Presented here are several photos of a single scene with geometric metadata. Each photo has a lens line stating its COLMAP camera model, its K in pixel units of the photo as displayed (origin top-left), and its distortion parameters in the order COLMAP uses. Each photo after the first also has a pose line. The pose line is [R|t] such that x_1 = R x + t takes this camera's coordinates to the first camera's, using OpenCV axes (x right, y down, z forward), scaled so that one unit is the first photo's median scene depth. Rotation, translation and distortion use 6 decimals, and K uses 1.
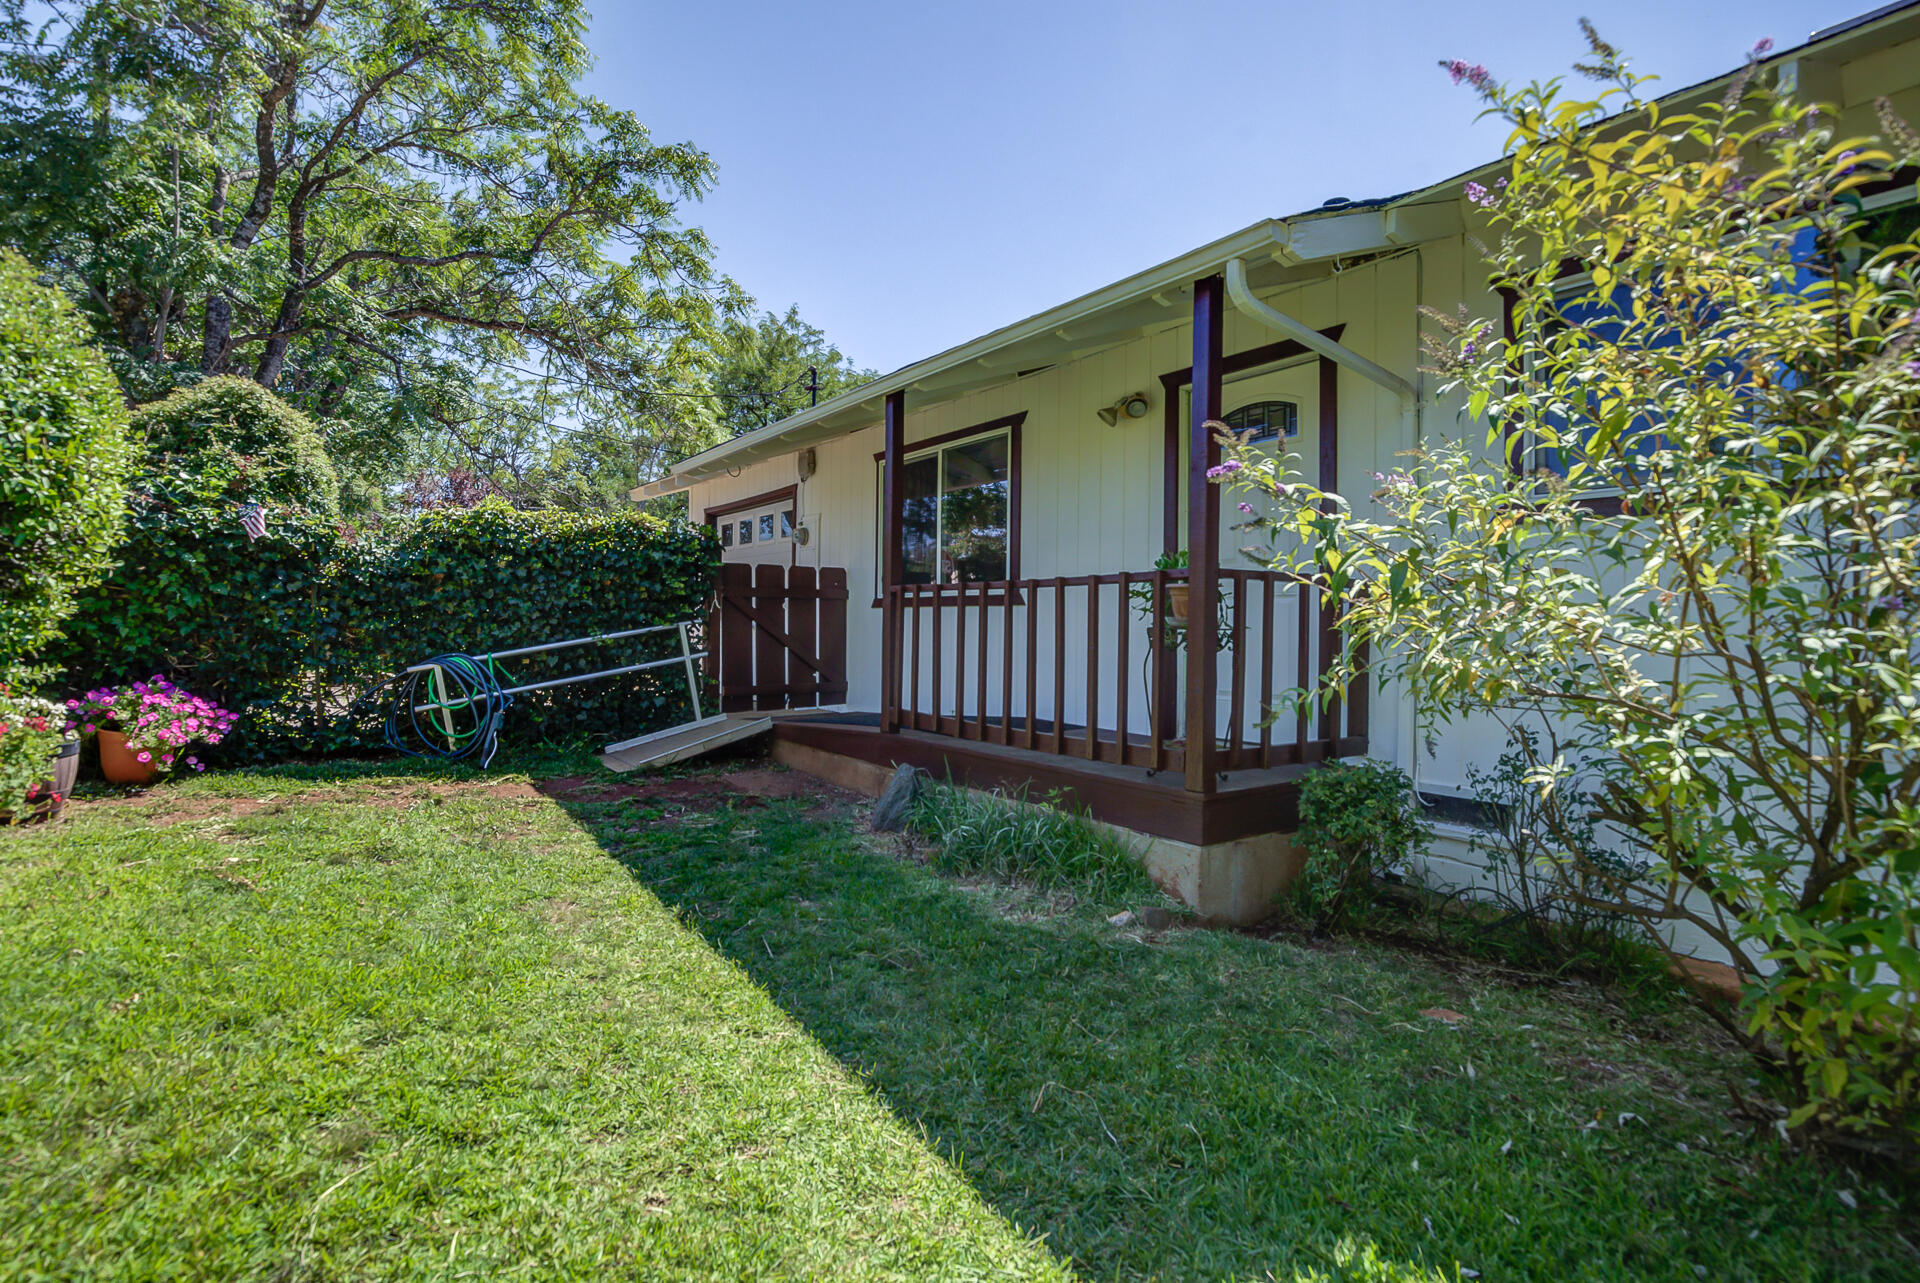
lens RADIAL K [[920.5, 0, 953.4], [0, 920.5, 612.7], [0, 0, 1]] dist [-0.032388, 0.005013]
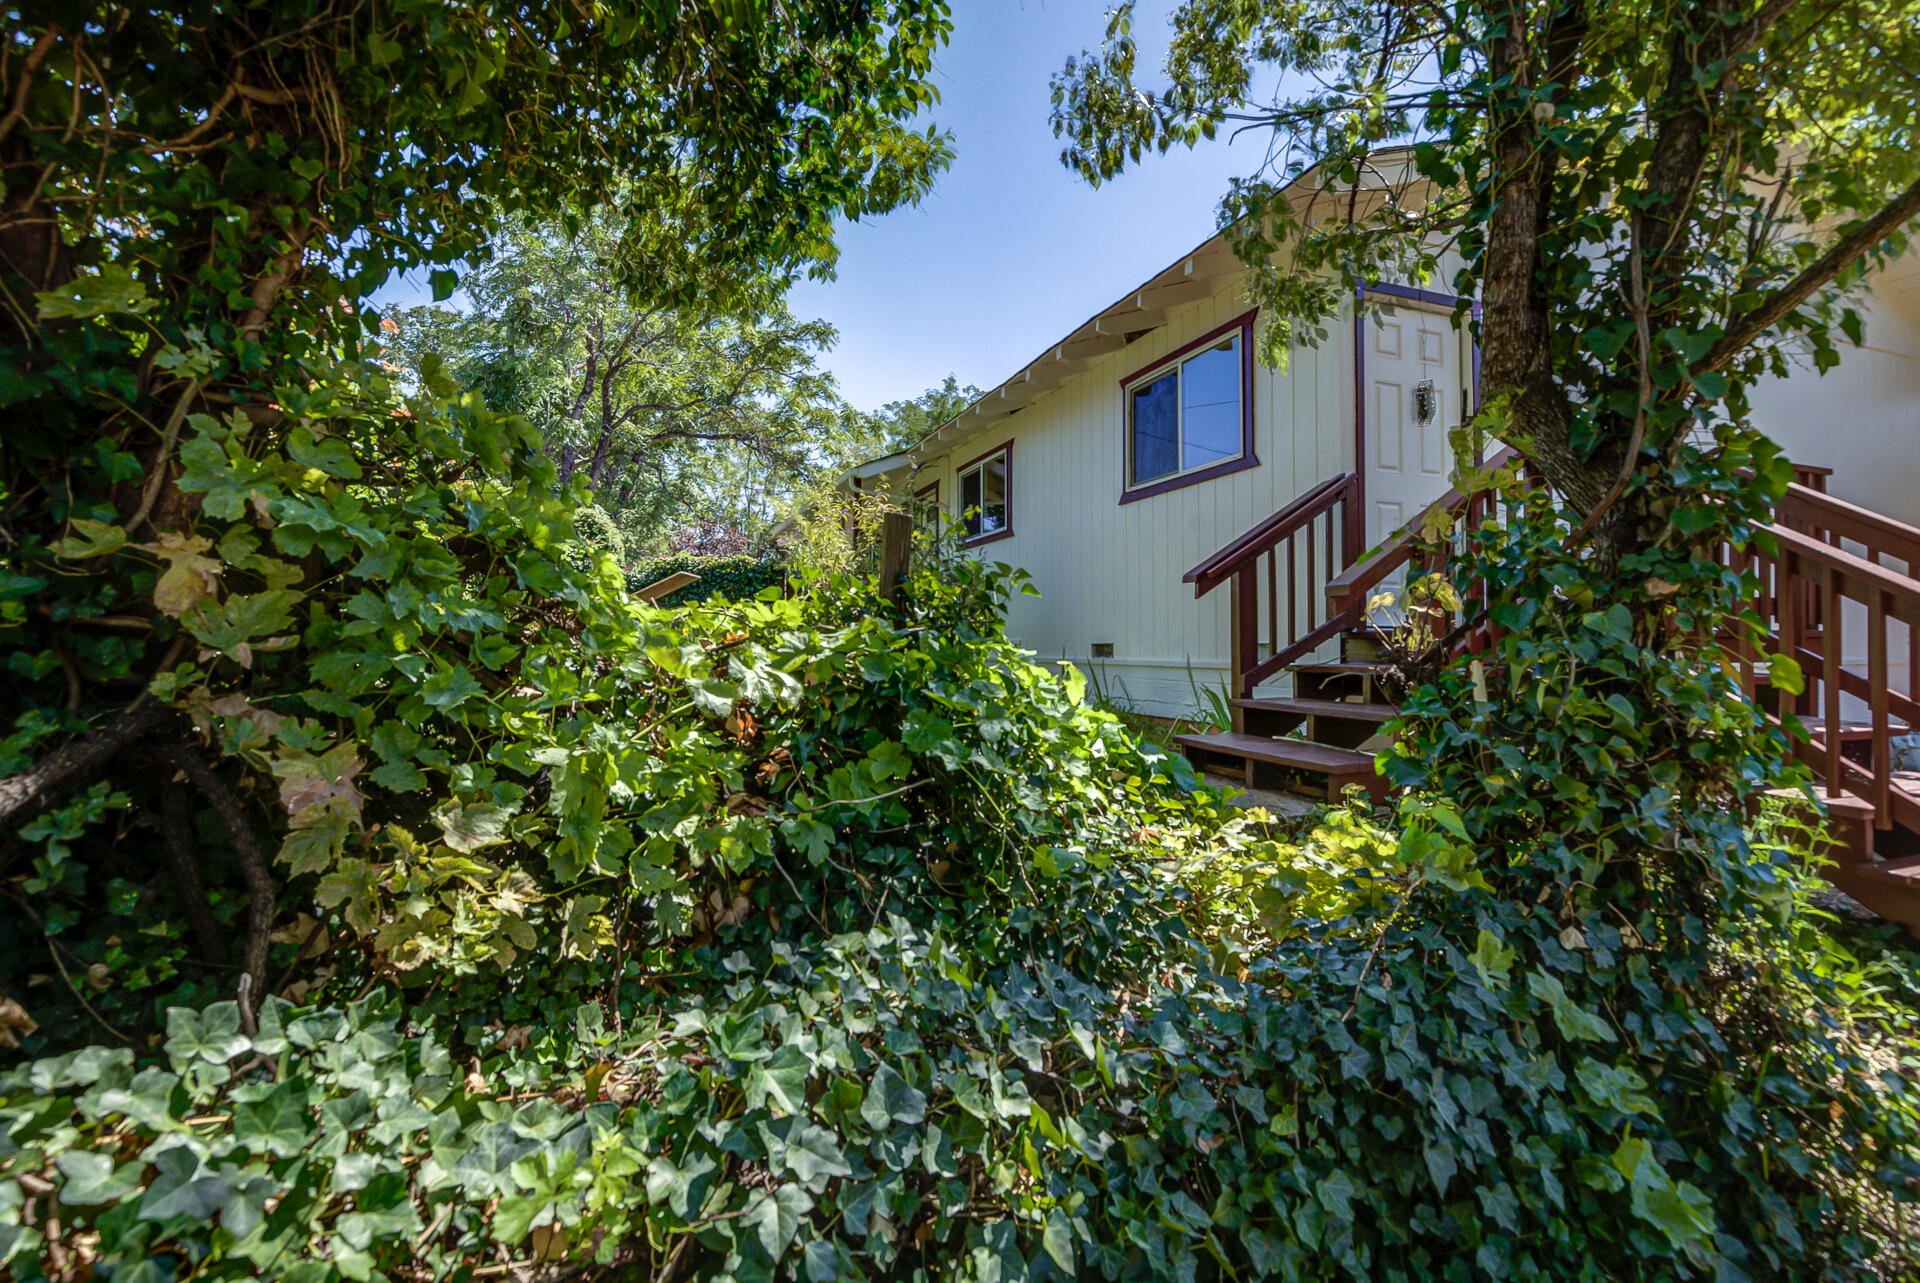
lens RADIAL K [[920.5, 0, 956.7], [0, 920.5, 633.1], [0, 0, 1]] dist [-0.032388, 0.005013]
pose [[0.964824, -0.015964, -0.262413, 0.654145], [0.014780, 0.999870, -0.006486, 0.088816], [0.262482, 0.002380, 0.964934, -0.901885]]
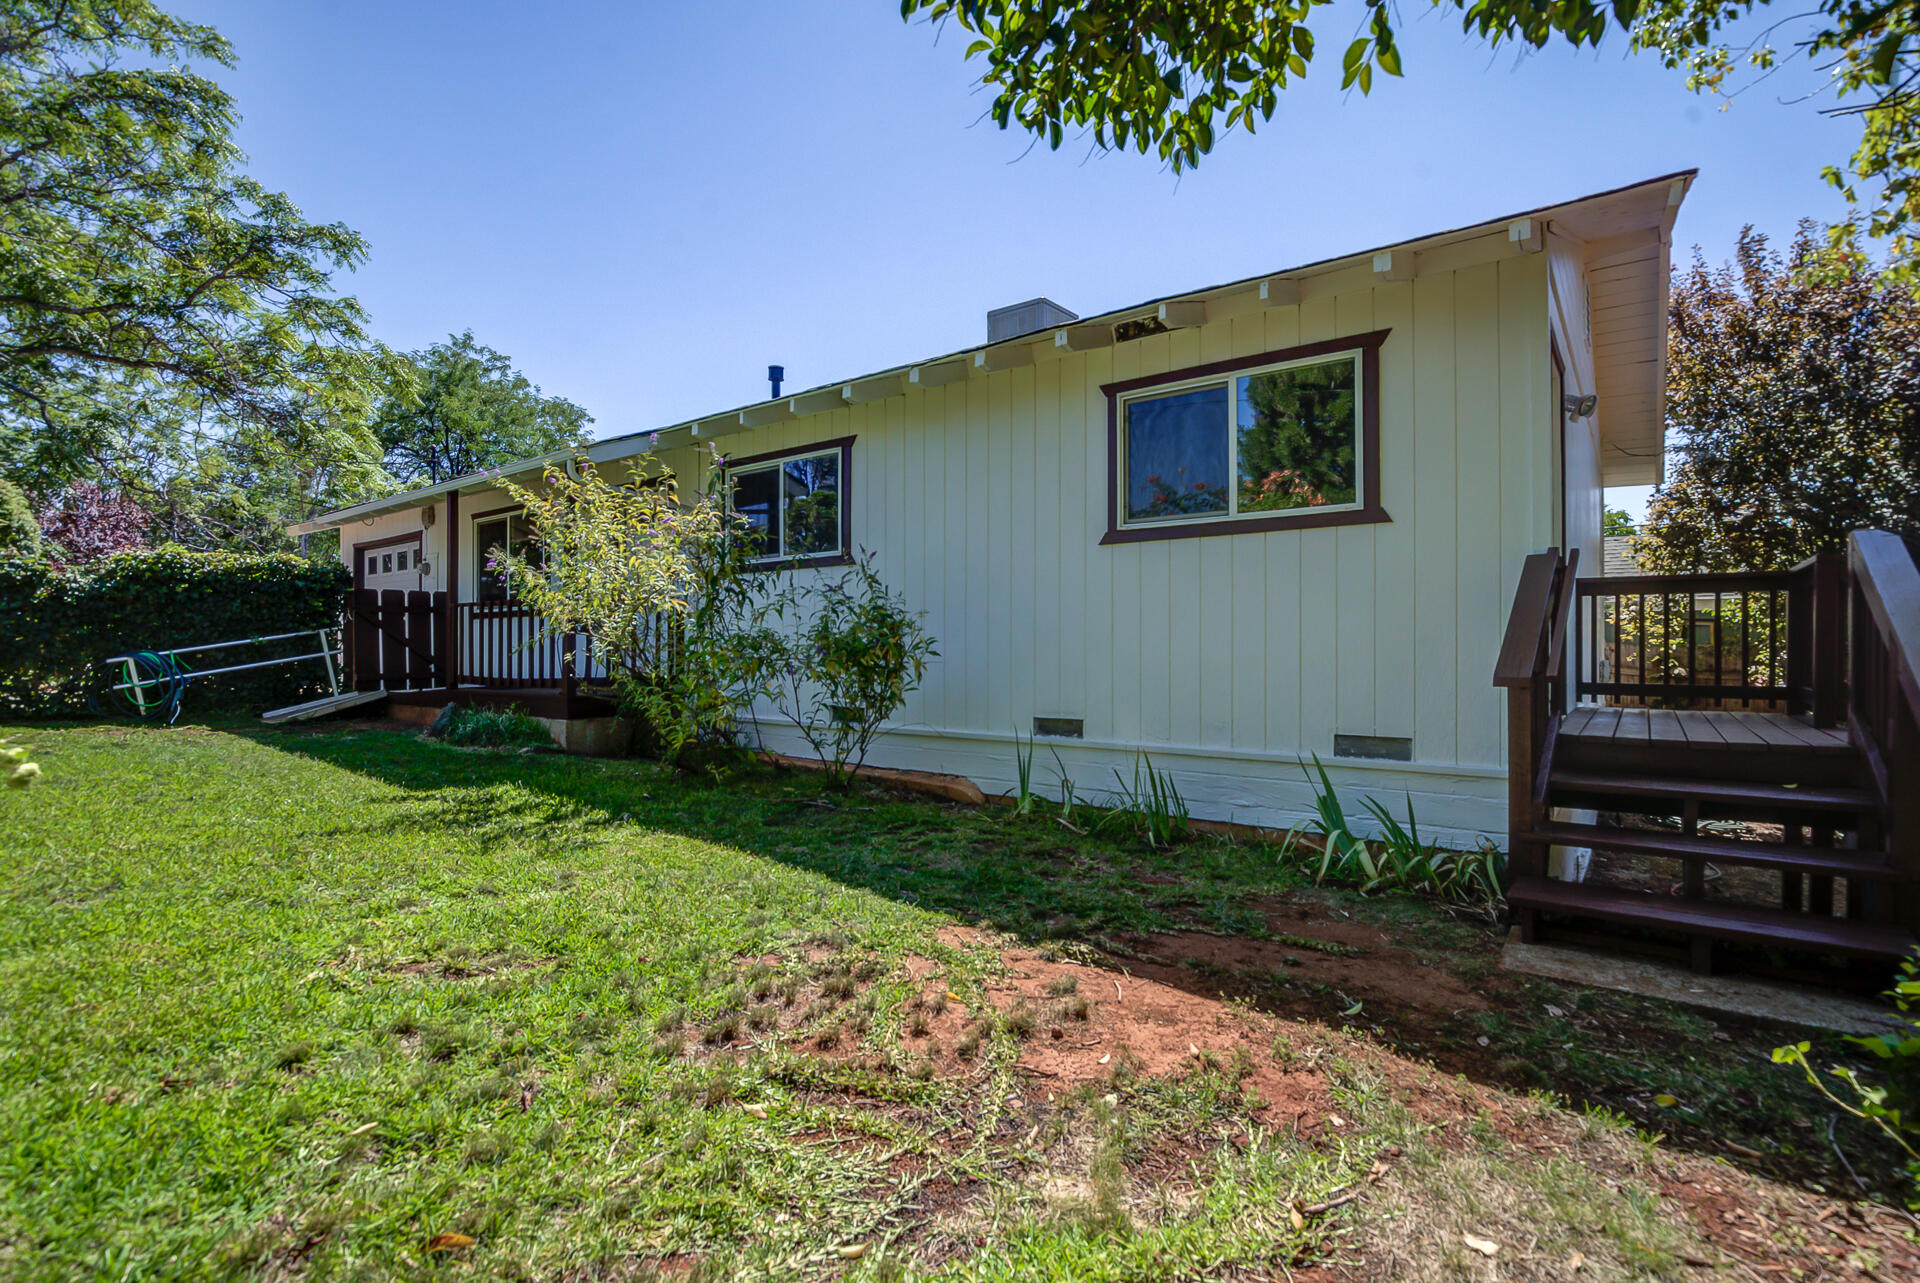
lens RADIAL K [[920.5, 0, 966.6], [0, 920.5, 645.4], [0, 0, 1]] dist [-0.032388, 0.005013]
pose [[0.957188, -0.012332, 0.289205, 0.246919], [0.008713, 0.999867, 0.013798, 0.022969], [-0.289337, -0.010688, 0.957168, -0.623664]]
